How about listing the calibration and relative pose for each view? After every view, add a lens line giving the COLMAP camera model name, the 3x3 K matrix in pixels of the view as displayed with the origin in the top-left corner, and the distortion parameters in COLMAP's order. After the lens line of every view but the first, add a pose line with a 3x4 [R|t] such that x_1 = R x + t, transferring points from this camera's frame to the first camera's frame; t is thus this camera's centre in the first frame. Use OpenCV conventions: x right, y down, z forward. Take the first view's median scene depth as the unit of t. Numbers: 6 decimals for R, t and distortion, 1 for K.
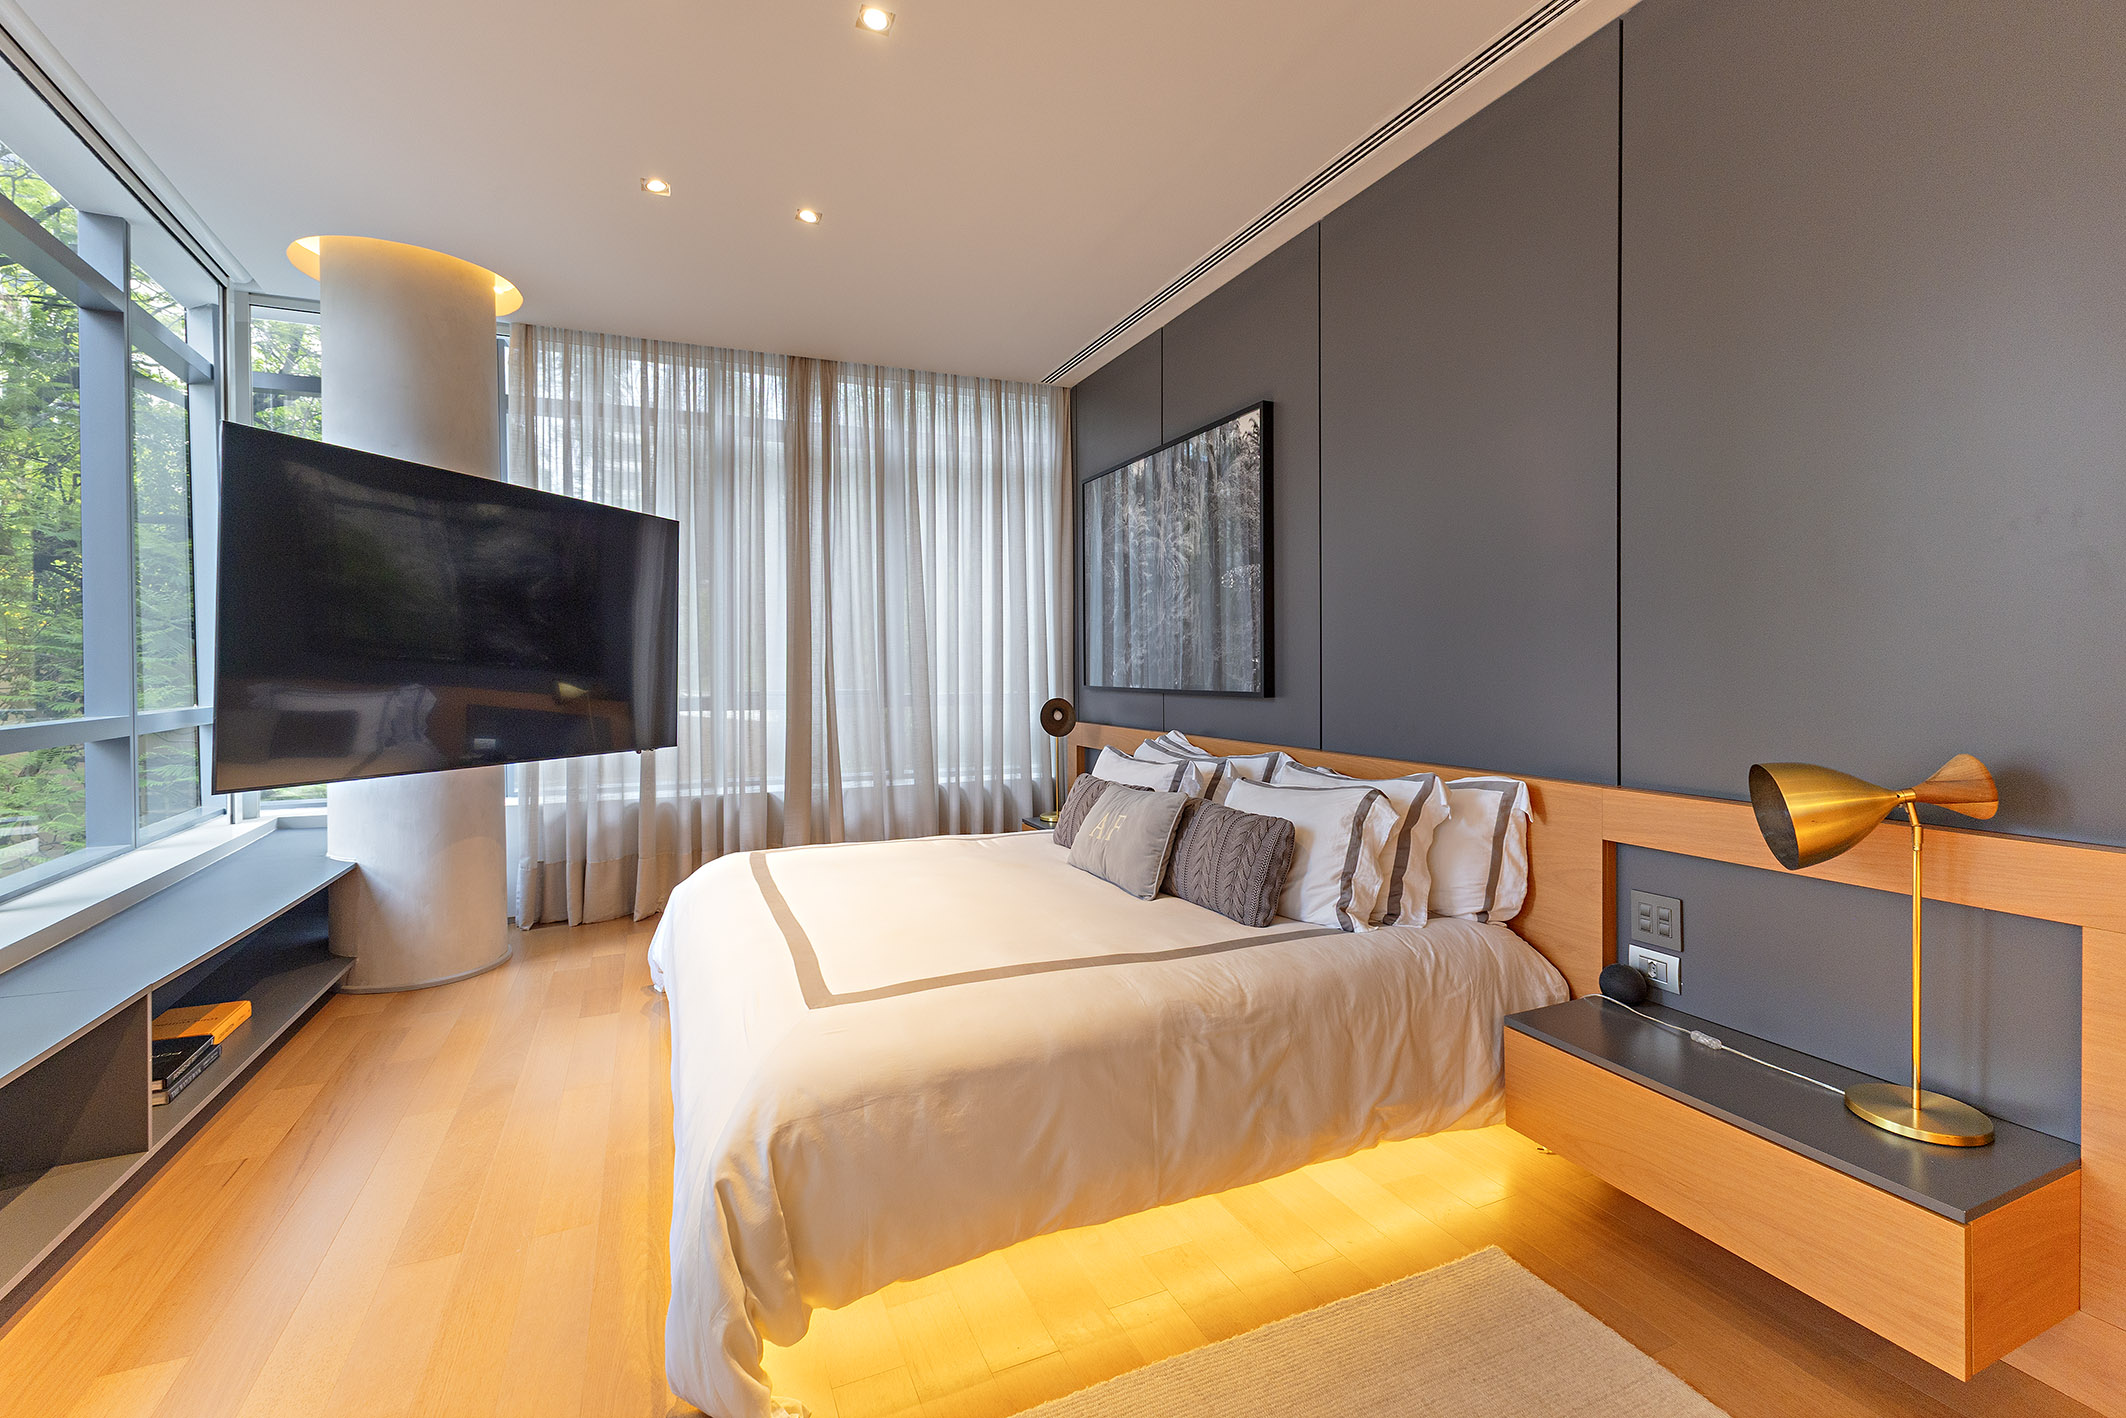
lens RADIAL K [[939.2, 0, 1069.2], [0, 939.2, 669.2], [0, 0, 1]] dist [0.011662, -0.000158]
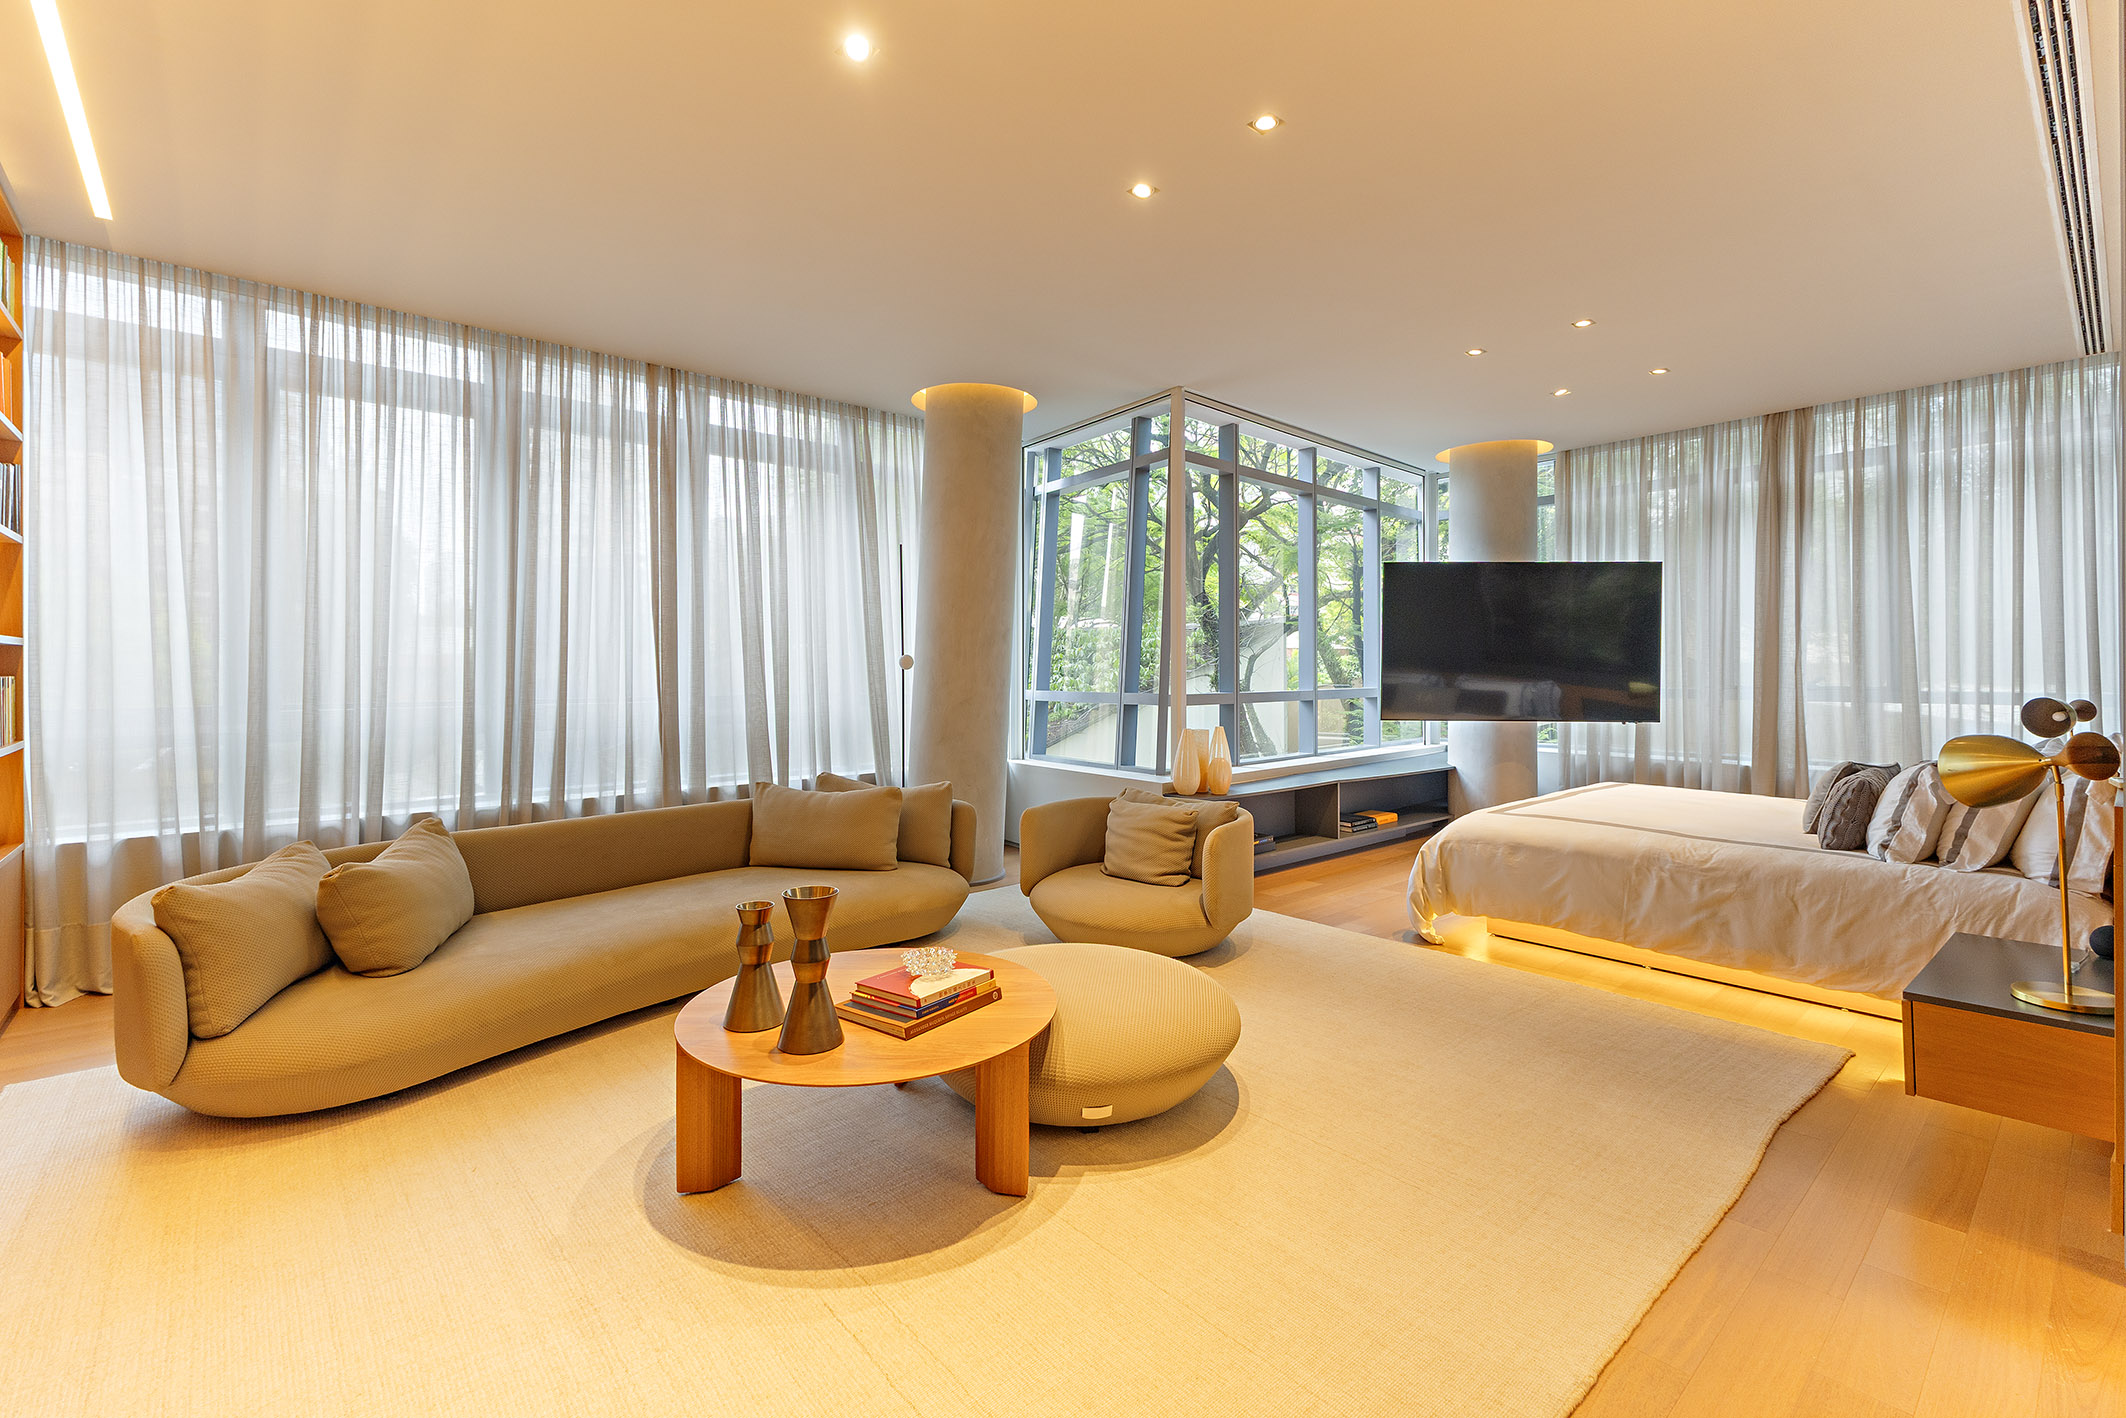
lens RADIAL K [[939.2, 0, 1067.5], [0, 939.2, 664.7], [0, 0, 1]] dist [0.011662, -0.000158]
pose [[0.298904, -0.001844, -0.954281, 1.160219], [-0.000483, 0.999998, -0.002084, -0.000012], [0.954283, 0.001083, 0.298902, -0.489310]]
